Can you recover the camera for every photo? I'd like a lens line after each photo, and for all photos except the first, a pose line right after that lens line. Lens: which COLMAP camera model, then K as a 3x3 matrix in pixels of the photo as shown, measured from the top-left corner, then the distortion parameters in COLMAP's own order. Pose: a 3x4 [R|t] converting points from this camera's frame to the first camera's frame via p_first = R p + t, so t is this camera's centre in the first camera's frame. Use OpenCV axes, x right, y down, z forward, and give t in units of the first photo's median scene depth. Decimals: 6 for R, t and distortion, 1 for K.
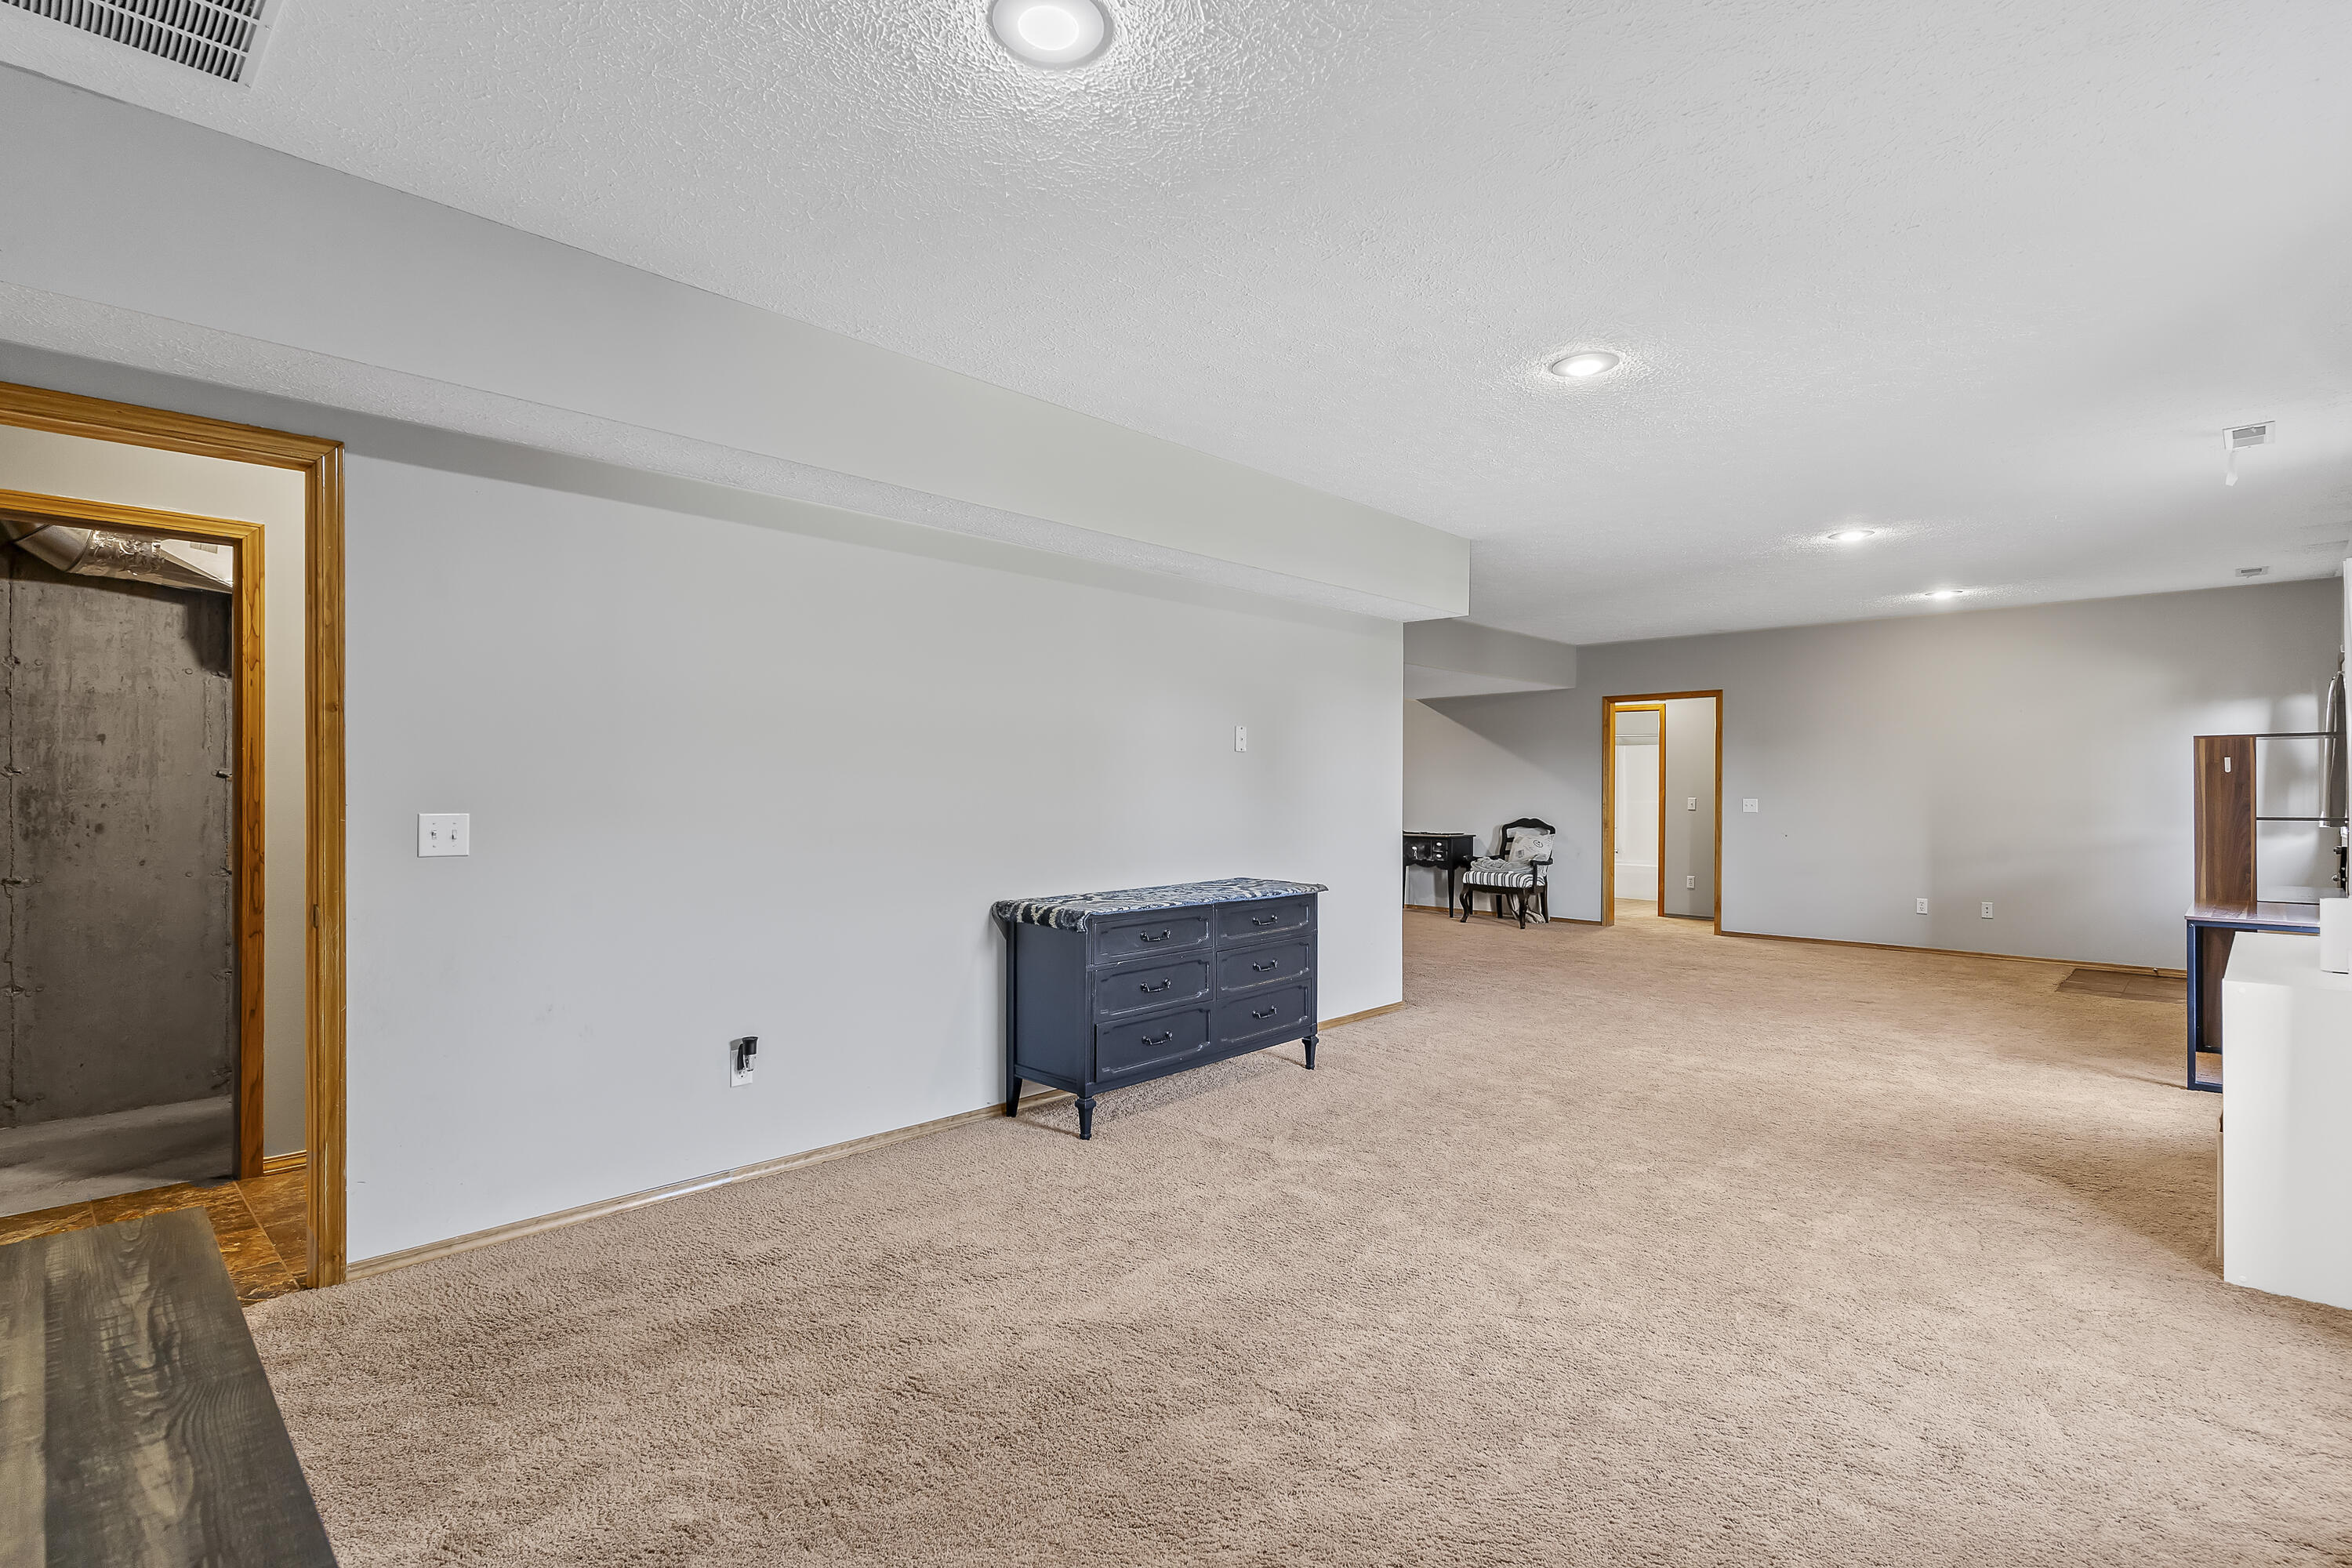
lens RADIAL K [[1145.6, 0, 1184.1], [0, 1145.6, 783.1], [0, 0, 1]] dist [-0.003480, -0.002072]
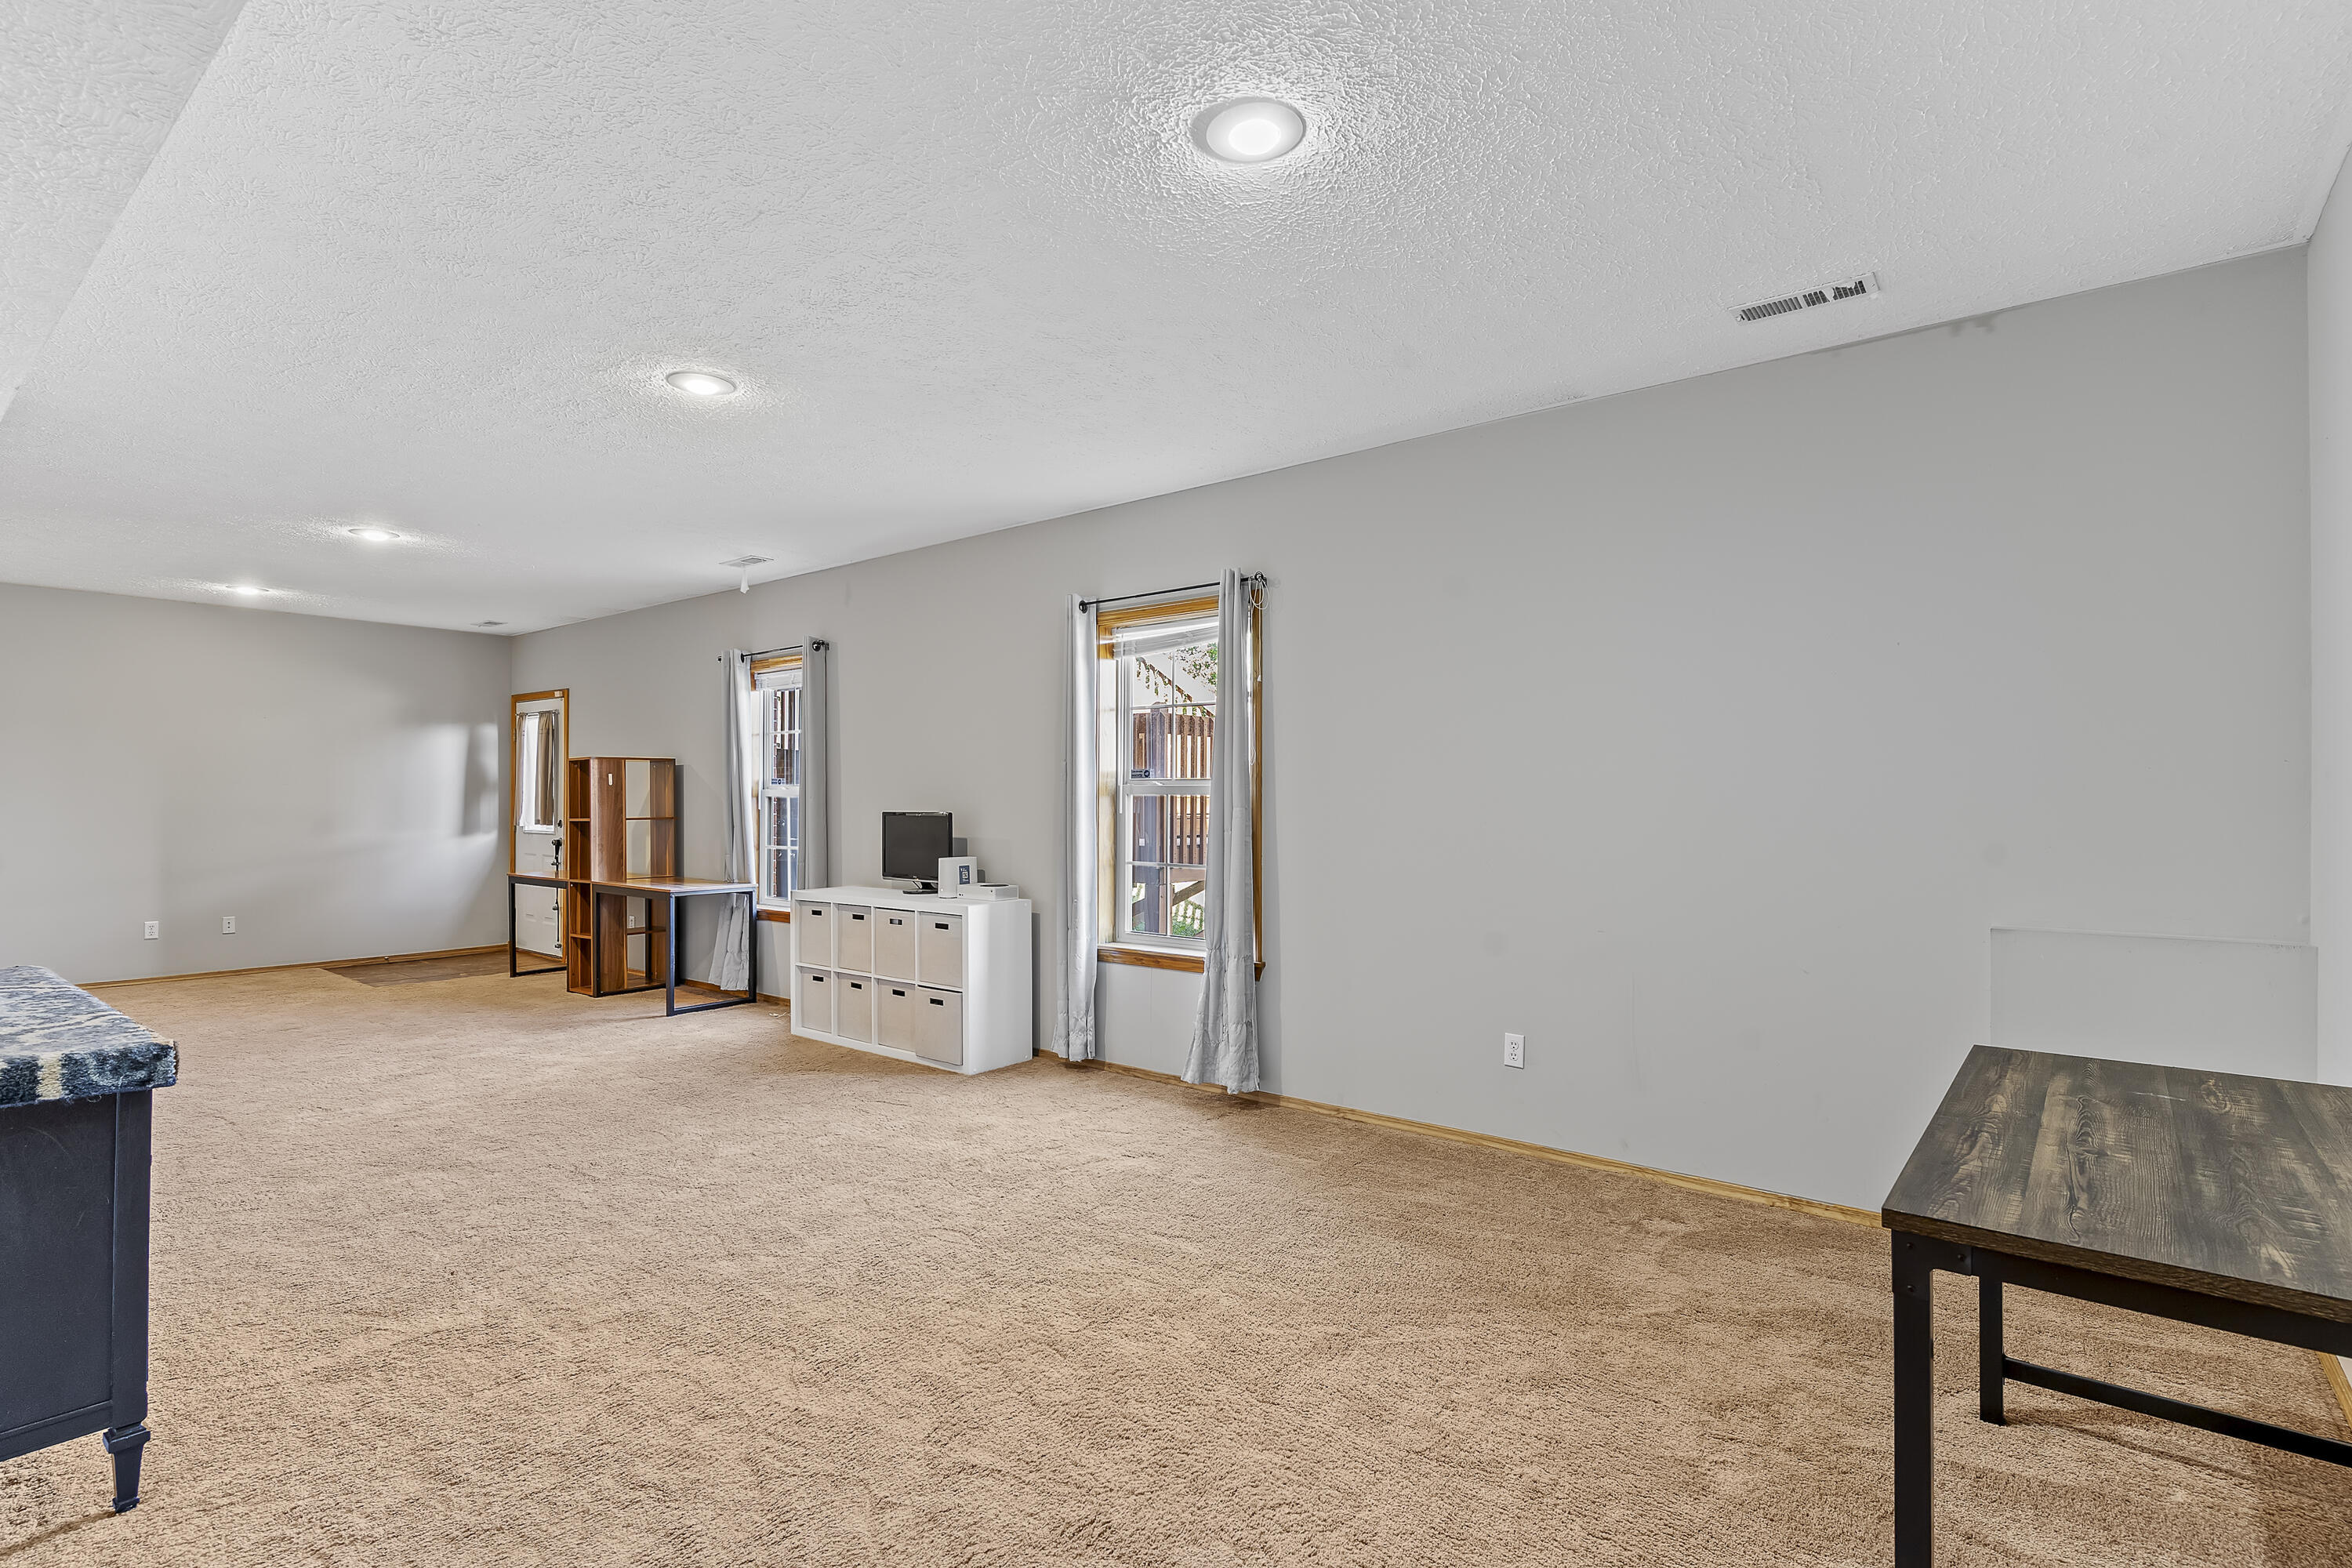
lens RADIAL K [[1145.6, 0, 1187.4], [0, 1145.6, 789.3], [0, 0, 1]] dist [-0.003480, -0.002072]
pose [[-0.105798, 0.003604, 0.994381, -0.809475], [-0.003402, 0.999986, -0.003986, -0.001145], [-0.994382, -0.003804, -0.105784, 0.770210]]
